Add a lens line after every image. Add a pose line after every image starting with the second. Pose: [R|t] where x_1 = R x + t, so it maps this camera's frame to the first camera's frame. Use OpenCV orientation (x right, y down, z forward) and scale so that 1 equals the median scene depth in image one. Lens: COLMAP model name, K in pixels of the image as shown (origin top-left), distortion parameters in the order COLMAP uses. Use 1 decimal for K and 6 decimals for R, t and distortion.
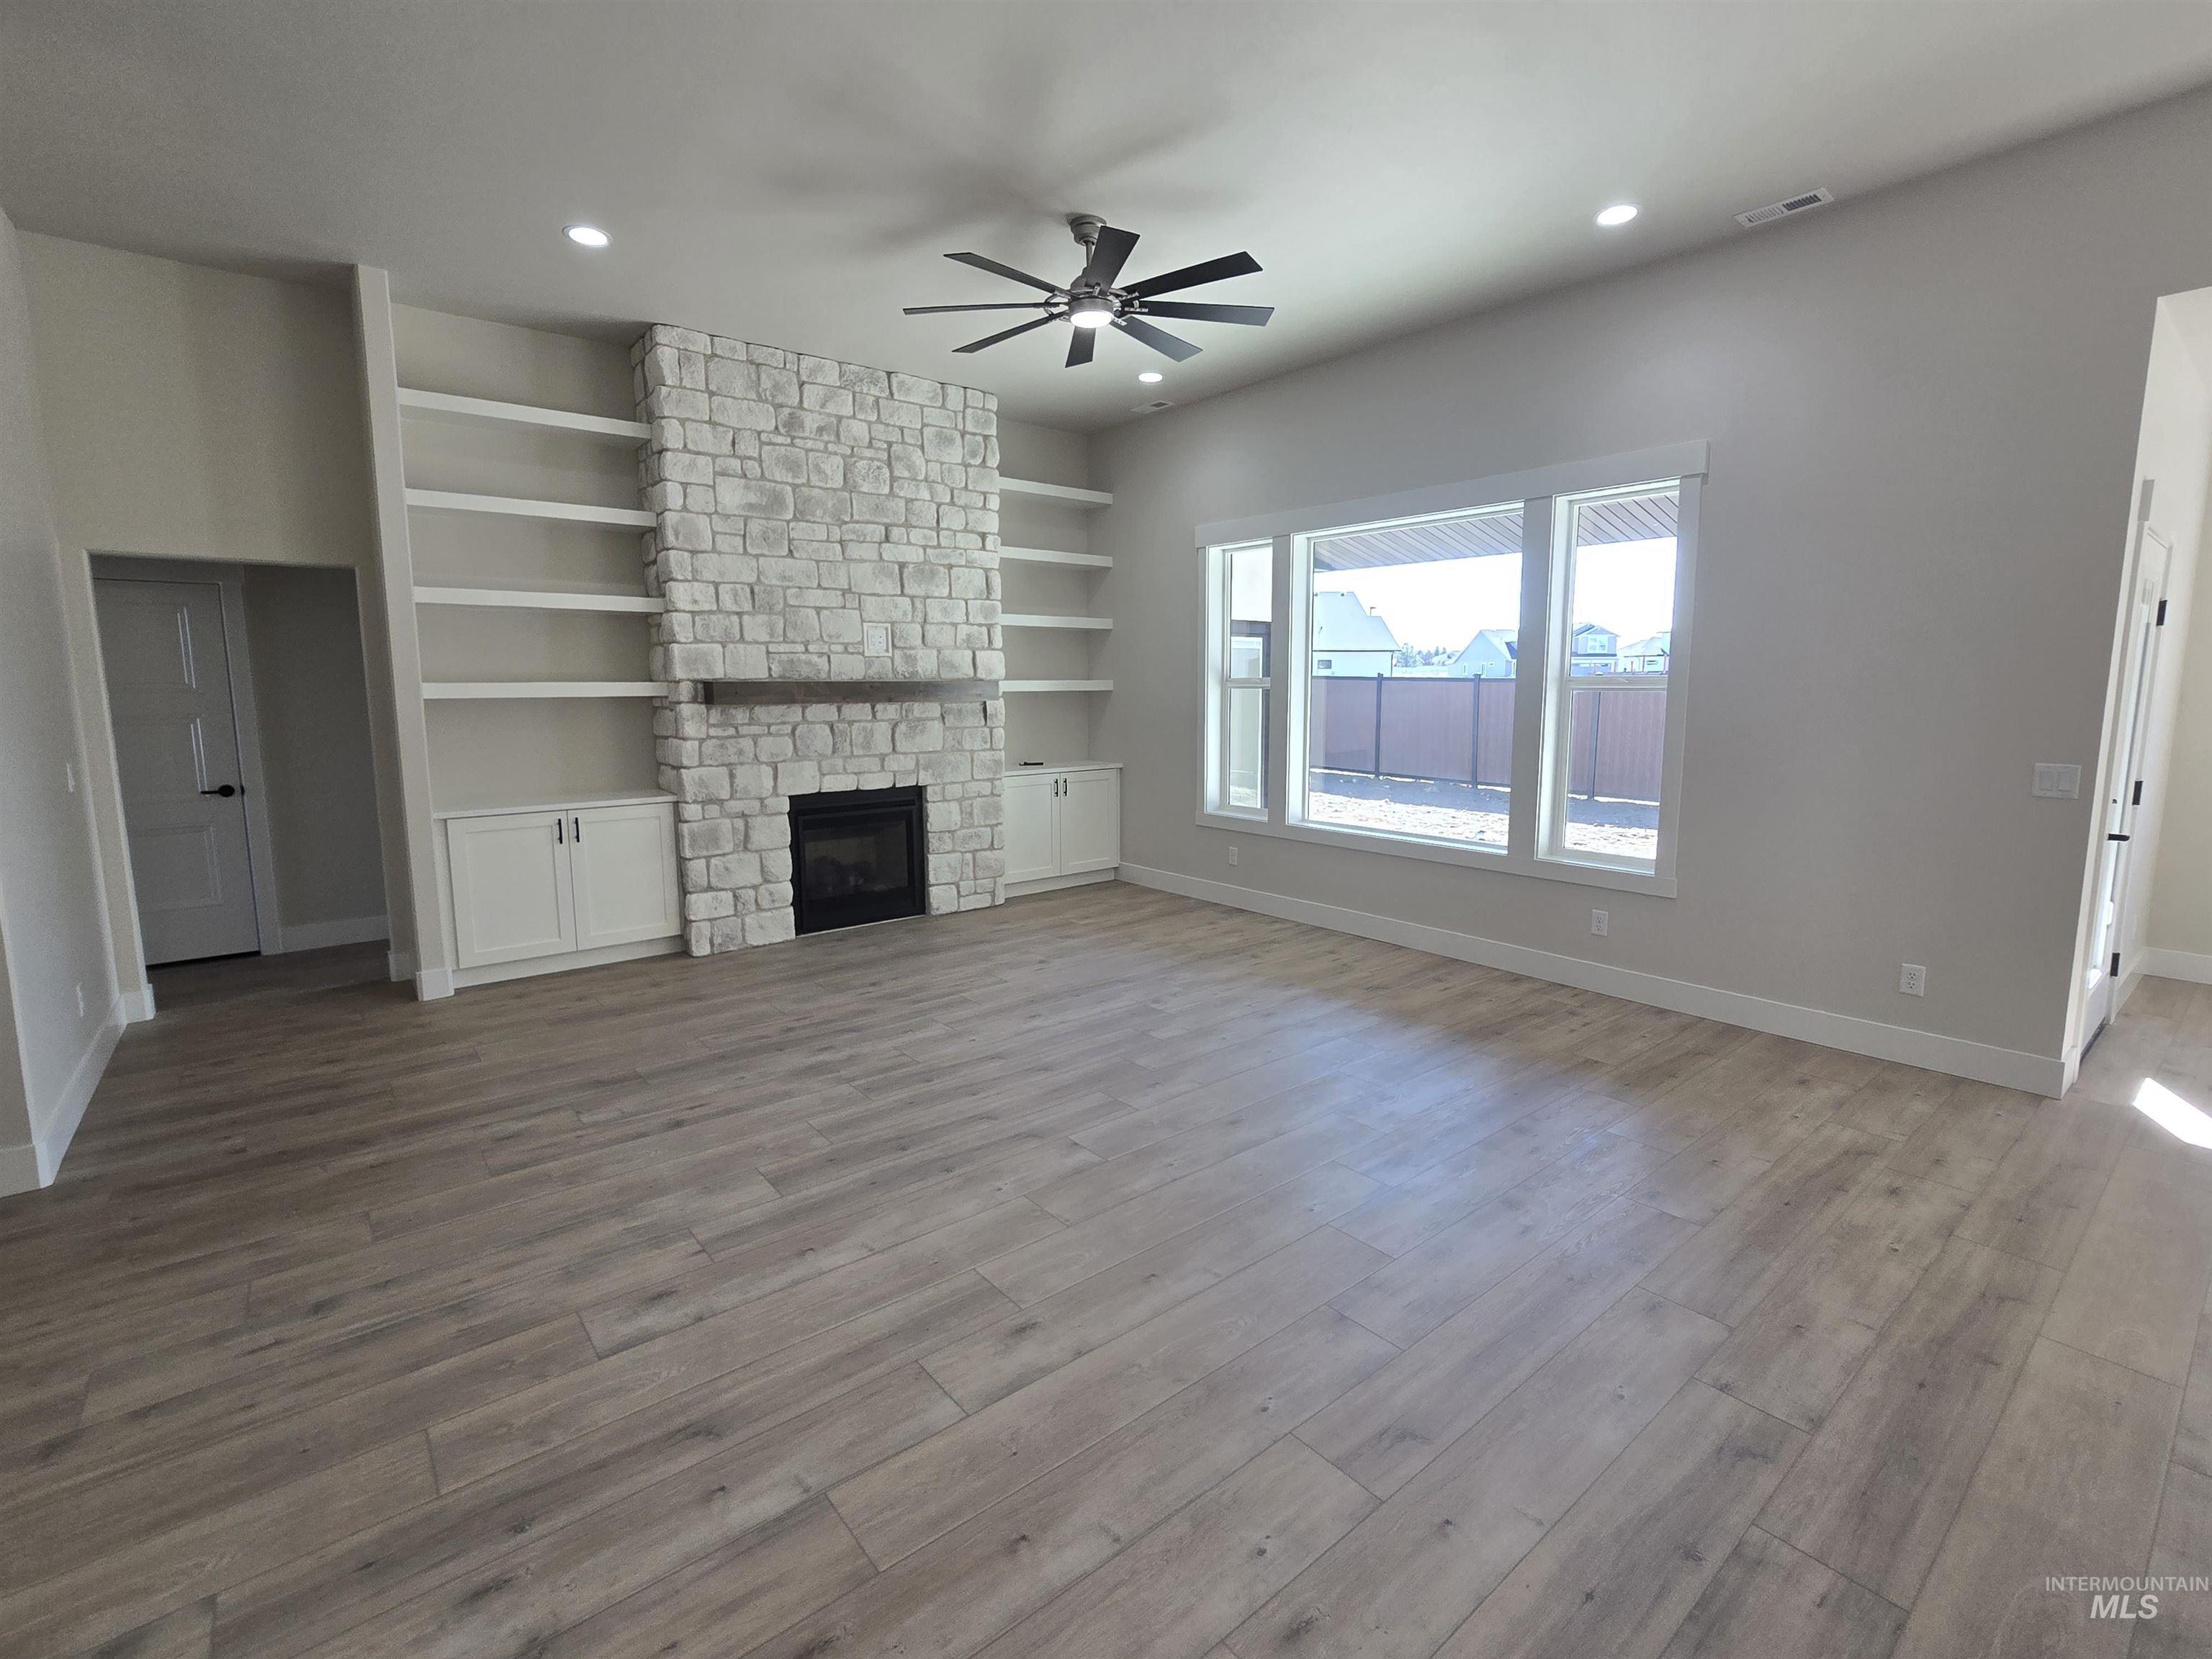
lens RADIAL K [[999.7, 0, 1105.4], [0, 999.7, 811.6], [0, 0, 1]] dist [-0.007832, 0.003150]
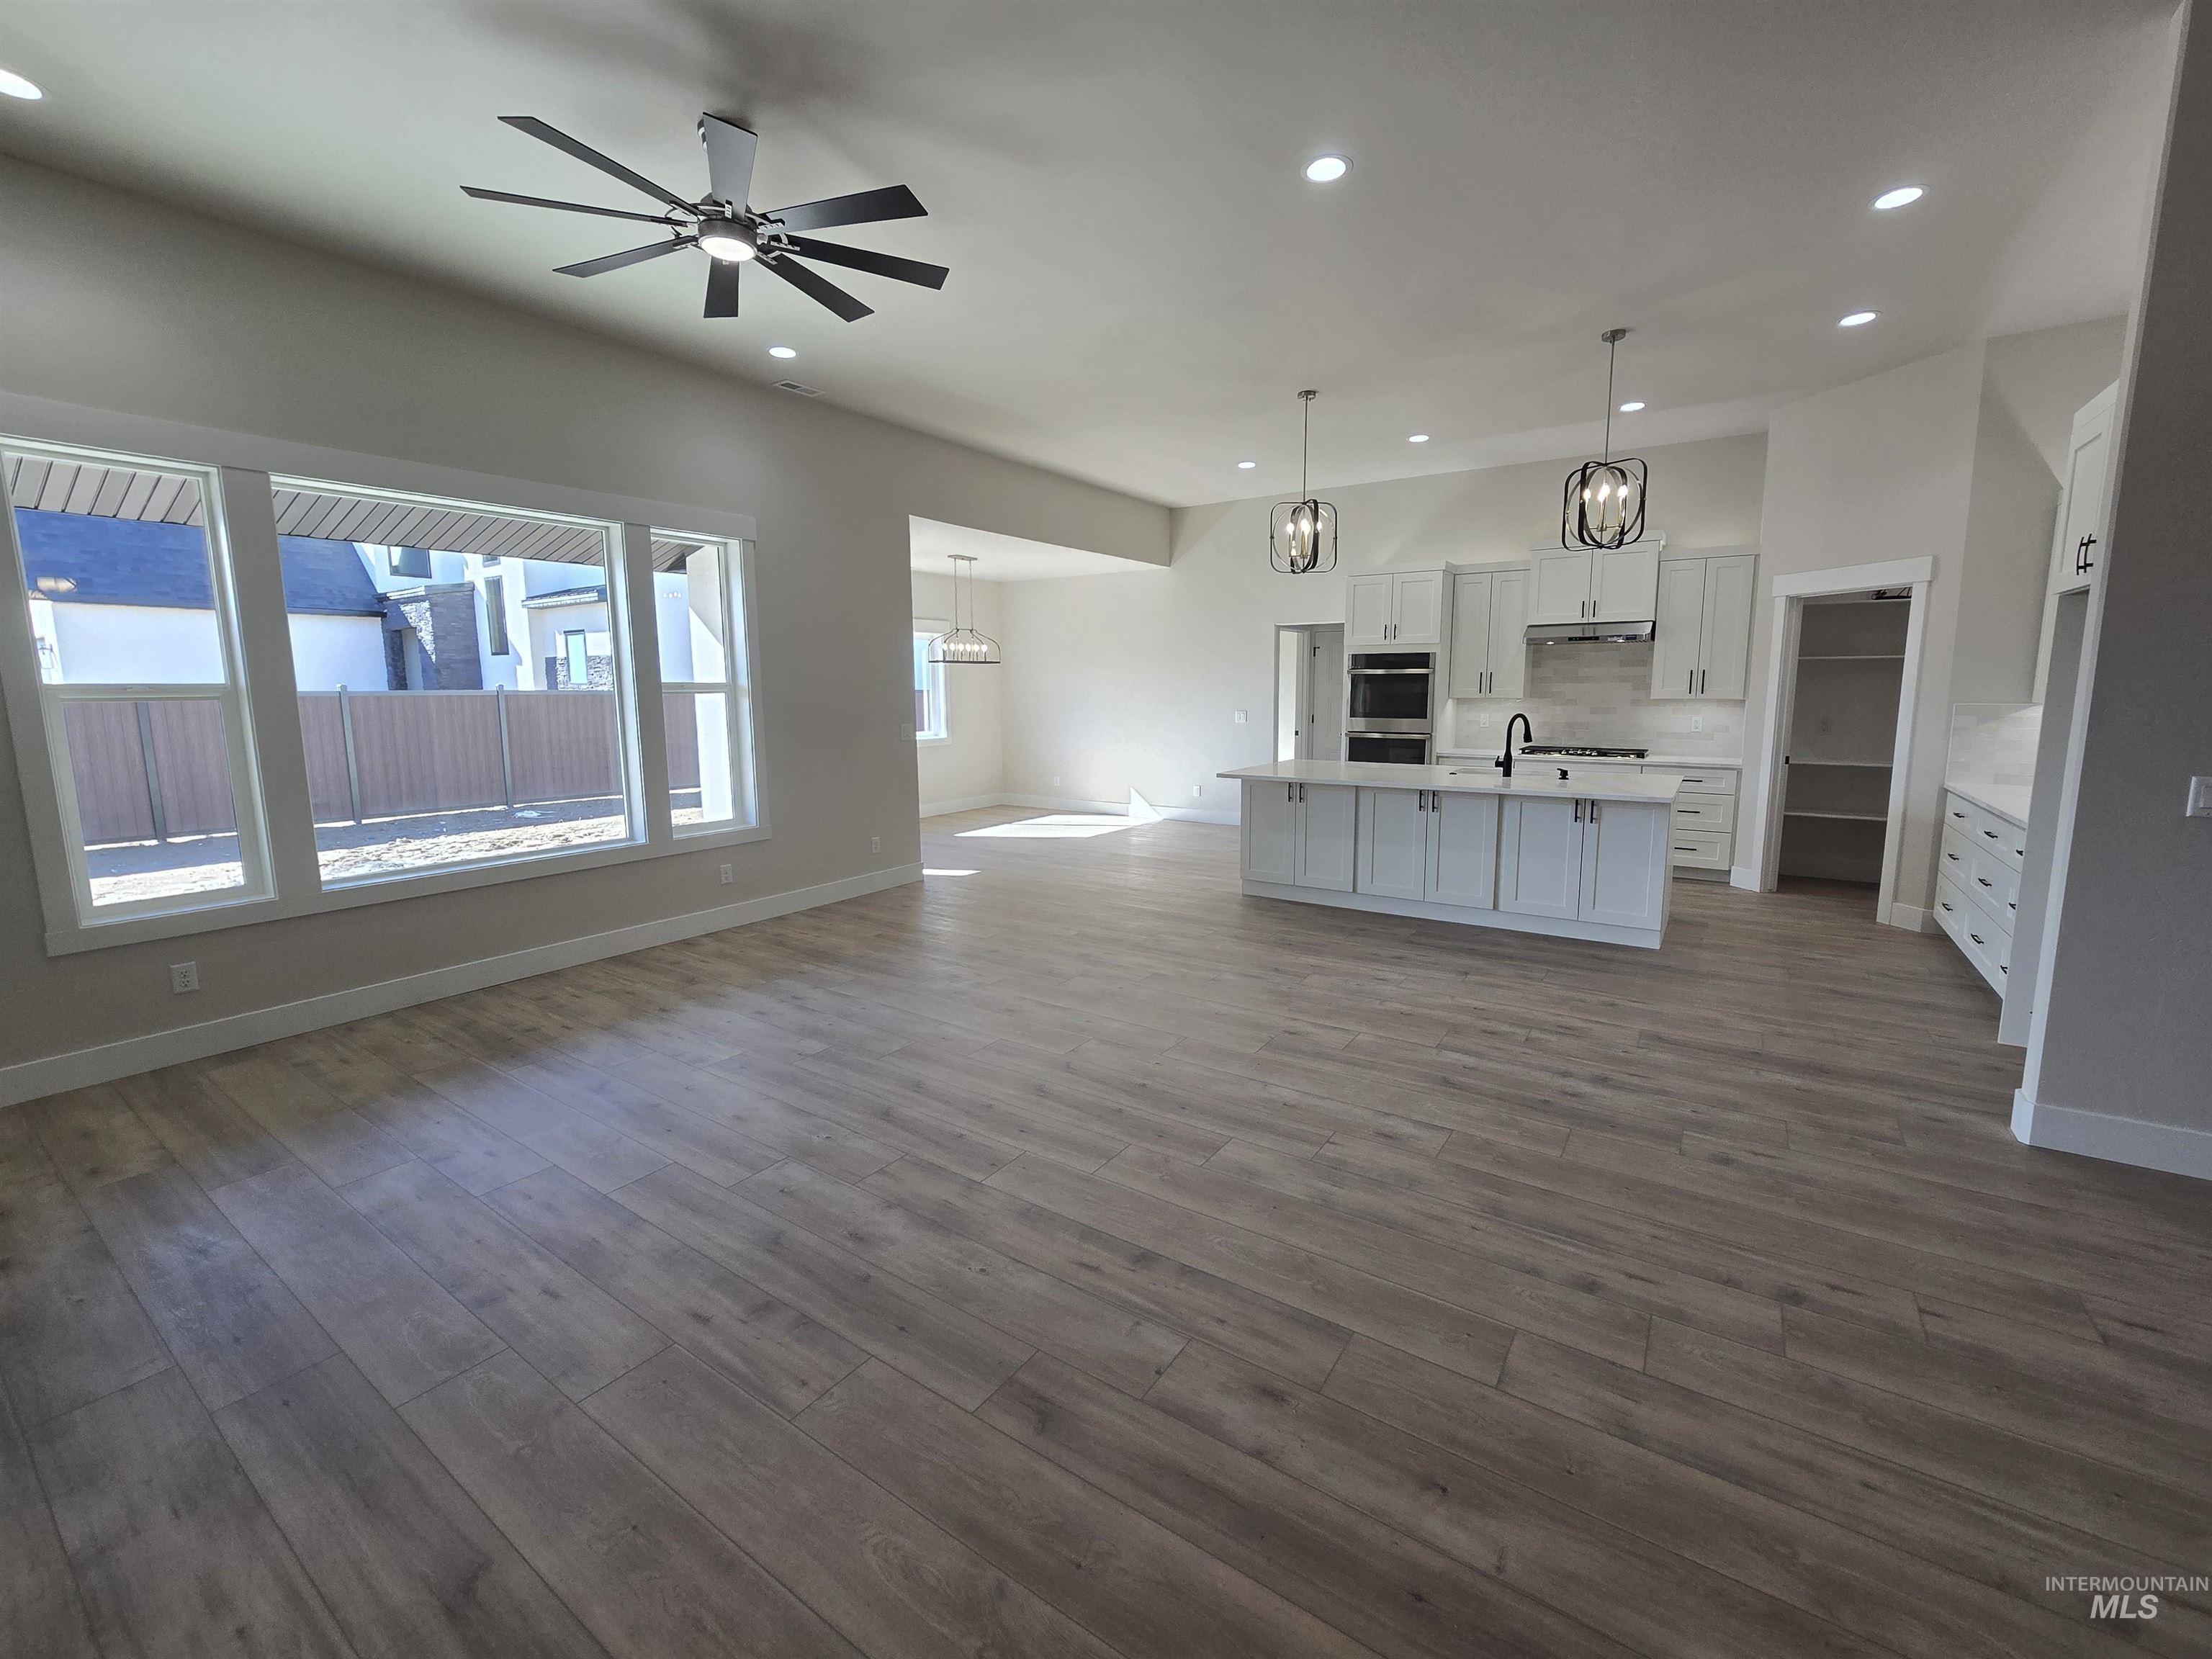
lens RADIAL K [[906.8, 0, 1103.0], [0, 906.8, 811.8], [0, 0, 1]] dist [-0.006234, 0.001427]
pose [[-0.279640, -0.128377, 0.951483, -0.701076], [0.131196, 0.976615, 0.170327, -0.096962], [-0.951099, 0.172461, -0.256258, 0.776389]]
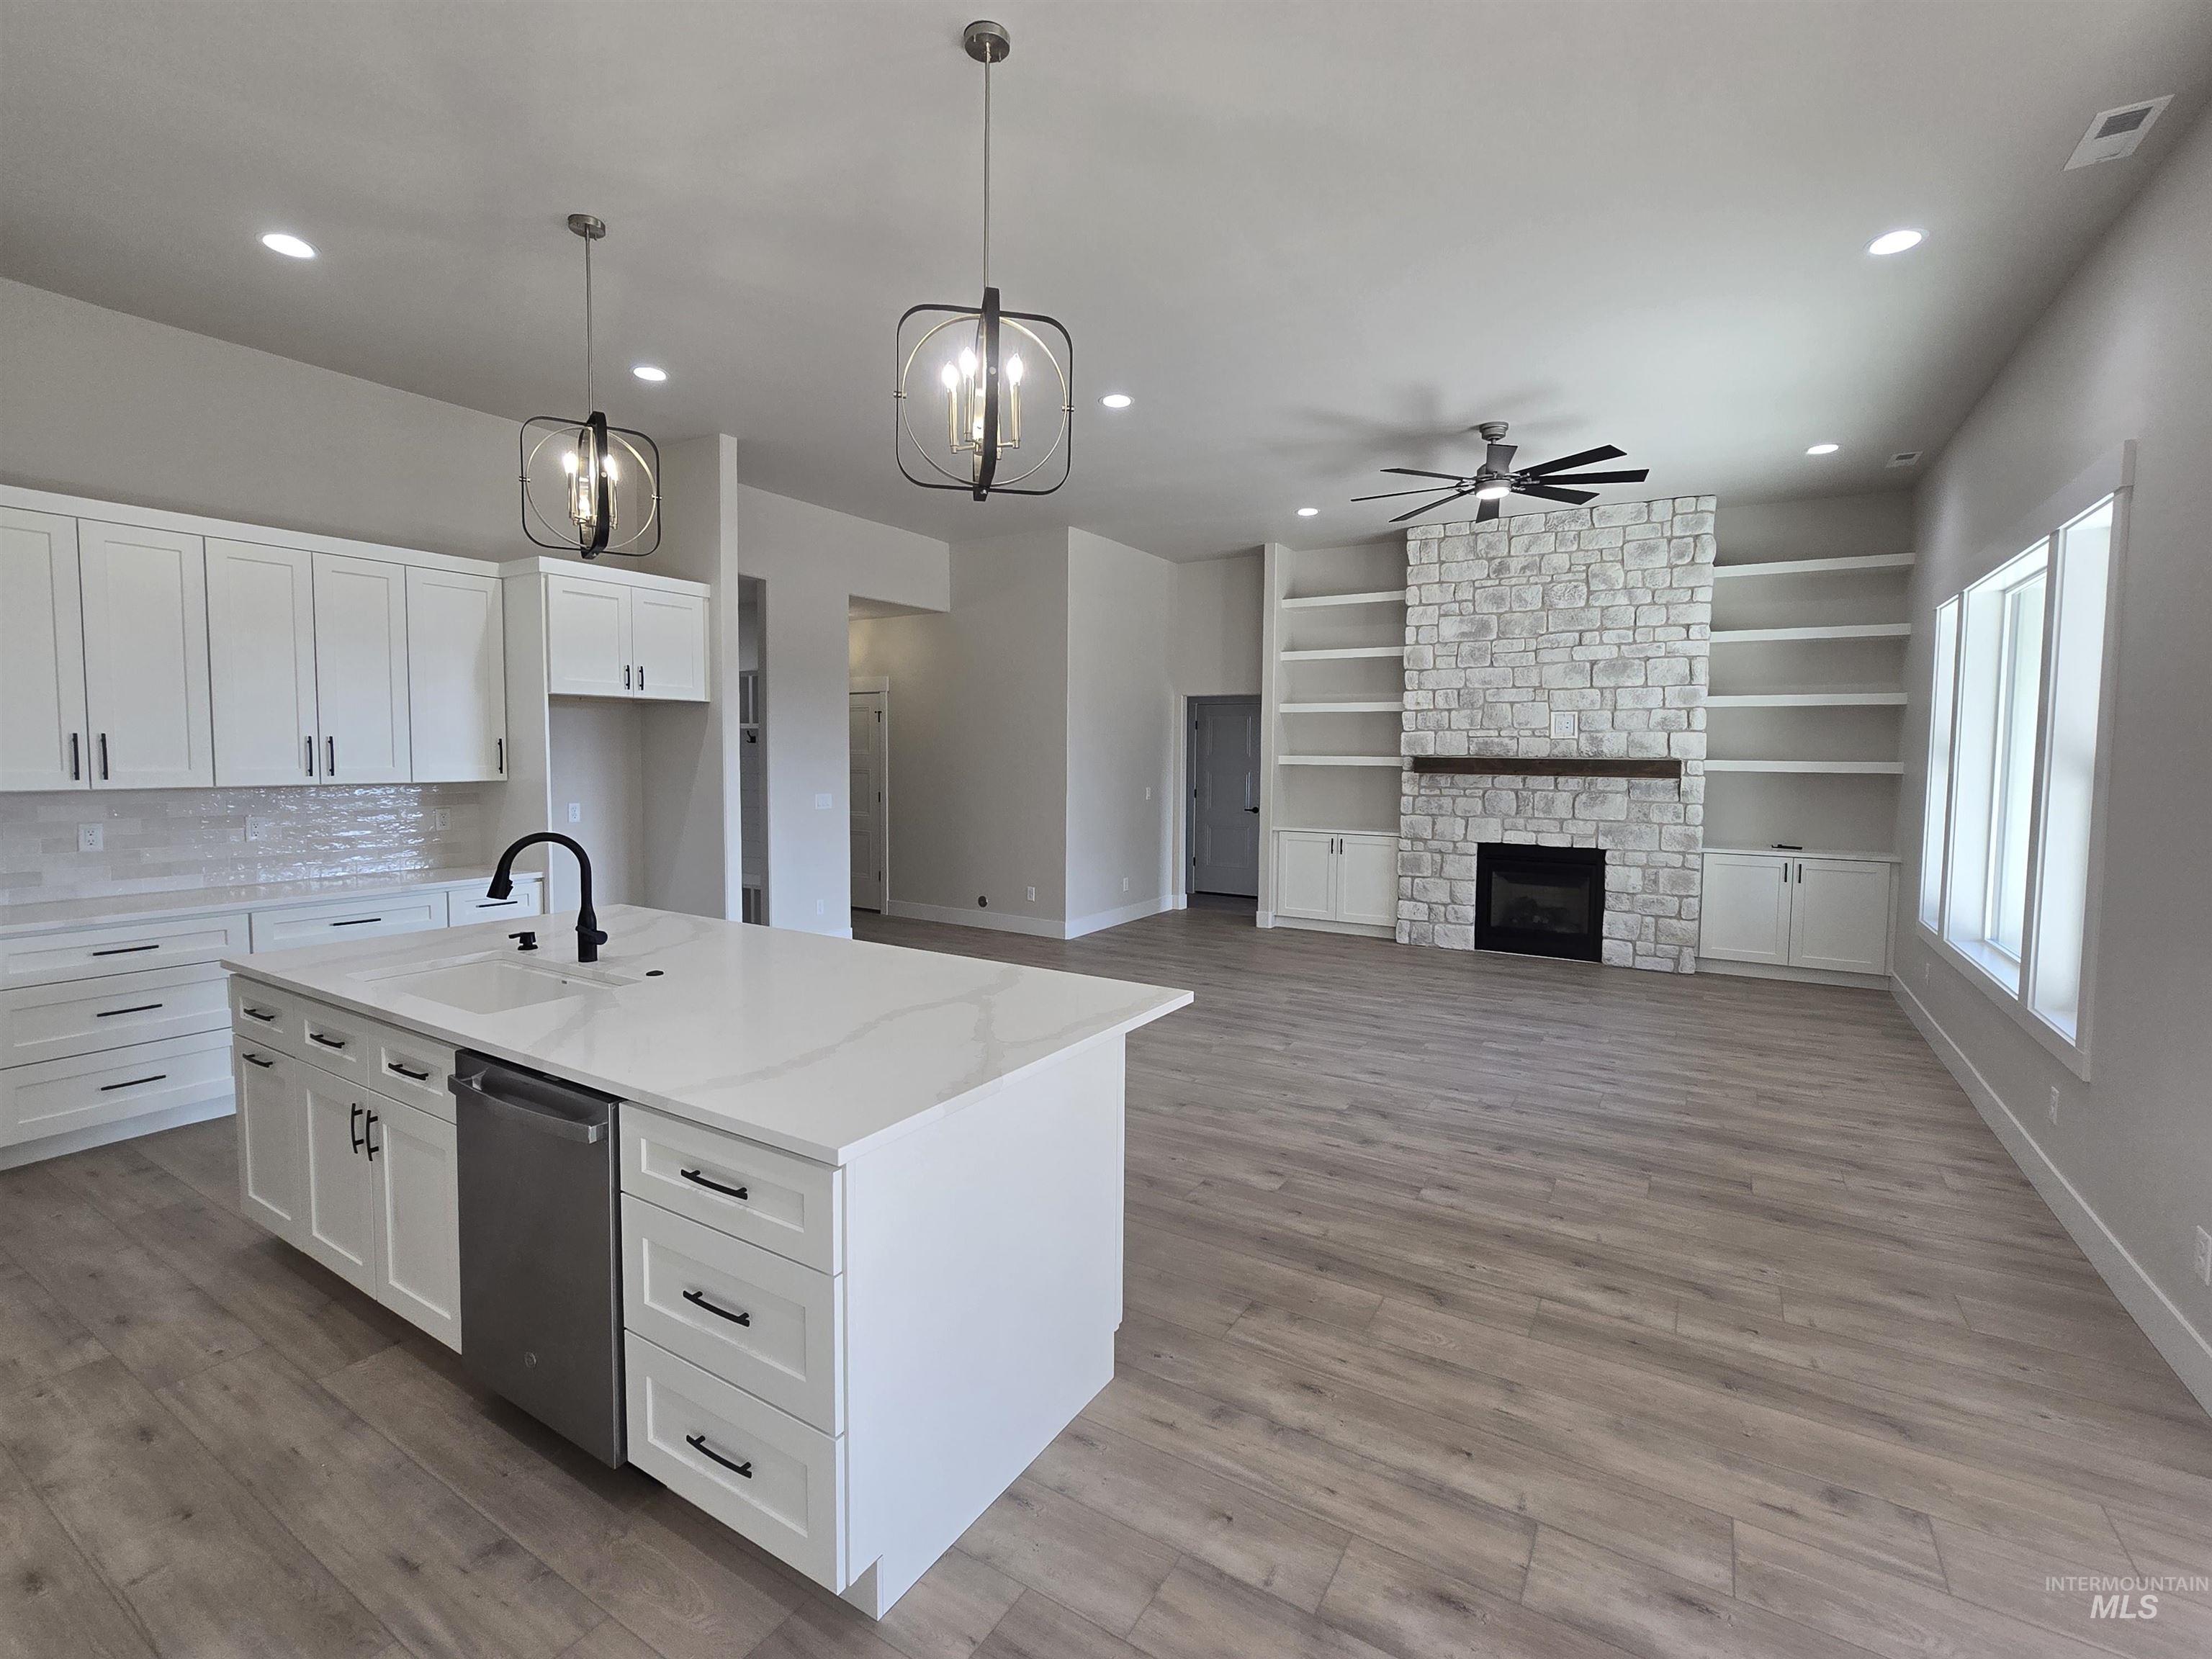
lens RADIAL K [[999.7, 0, 1096.5], [0, 999.7, 811.5], [0, 0, 1]] dist [-0.007832, 0.003150]
pose [[0.324298, 0.065000, -0.943719, 0.883592], [-0.131042, 0.991105, 0.023232, -0.024055], [0.936834, 0.116133, 0.329931, 0.083145]]
